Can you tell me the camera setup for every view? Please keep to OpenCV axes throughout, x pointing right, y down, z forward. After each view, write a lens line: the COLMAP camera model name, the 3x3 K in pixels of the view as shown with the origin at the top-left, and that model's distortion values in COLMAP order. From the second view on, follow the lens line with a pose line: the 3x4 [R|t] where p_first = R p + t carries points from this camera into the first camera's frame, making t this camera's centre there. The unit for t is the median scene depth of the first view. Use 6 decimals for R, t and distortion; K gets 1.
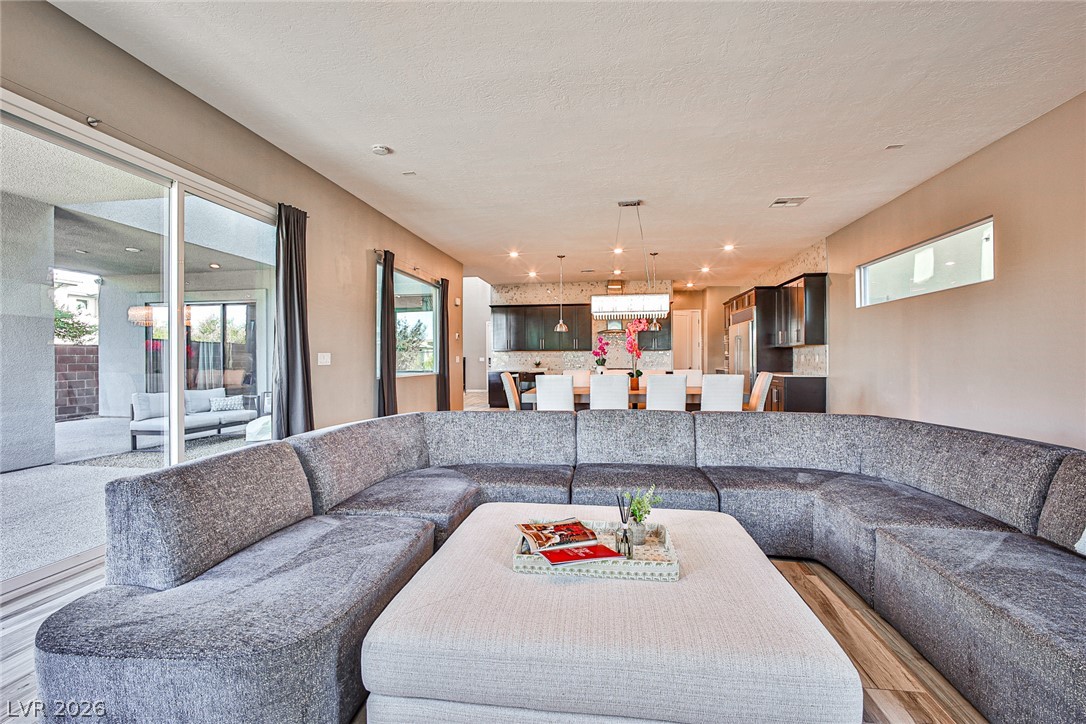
lens RADIAL K [[477.2, 0, 548.8], [0, 477.2, 363.0], [0, 0, 1]] dist [-0.027134, 0.000361]
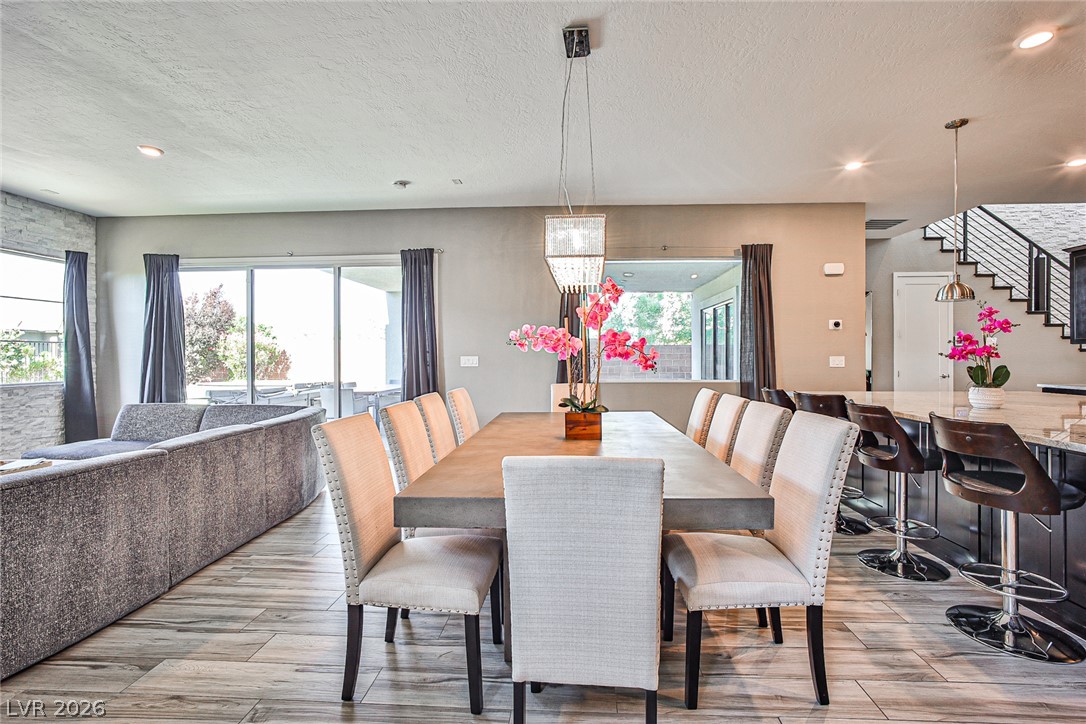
lens RADIAL K [[485.7, 0, 553.3], [0, 485.7, 356.1], [0, 0, 1]] dist [-0.014028, 0.000360]
pose [[0.090789, 0.007345, -0.995843, 0.762658], [-0.007153, 0.999952, 0.006723, -0.032557], [0.995844, 0.006513, 0.090837, 1.089355]]
